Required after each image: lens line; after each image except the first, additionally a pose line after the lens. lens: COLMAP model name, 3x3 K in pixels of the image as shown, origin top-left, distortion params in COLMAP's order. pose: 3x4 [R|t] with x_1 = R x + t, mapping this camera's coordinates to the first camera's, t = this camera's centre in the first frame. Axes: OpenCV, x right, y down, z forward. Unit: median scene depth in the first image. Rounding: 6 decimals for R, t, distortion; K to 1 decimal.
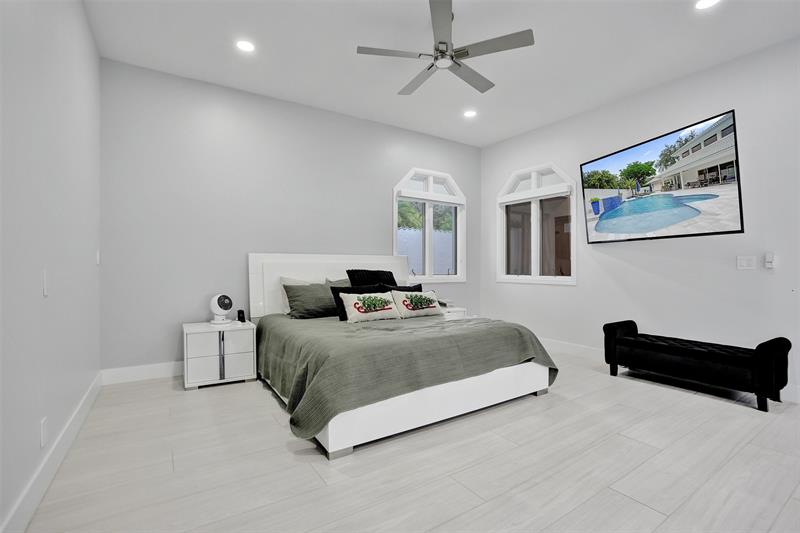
lens RADIAL K [[374.2, 0, 404.8], [0, 374.2, 270.1], [0, 0, 1]] dist [-0.013261, 0.000297]
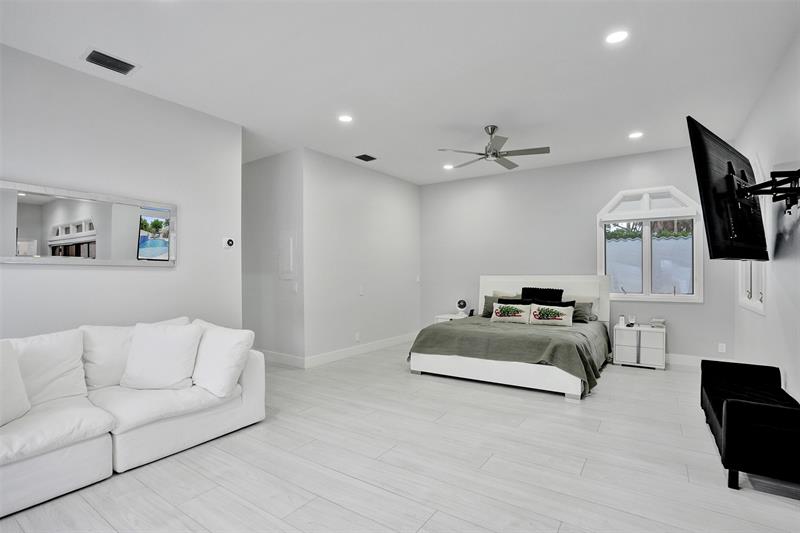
lens RADIAL K [[374.2, 0, 403.0], [0, 374.2, 273.2], [0, 0, 1]] dist [-0.013261, 0.000297]
pose [[0.384525, -0.007603, -0.923083, 0.803108], [0.002164, 0.999971, -0.007335, -0.037573], [0.923112, 0.000823, 0.384530, 0.026984]]
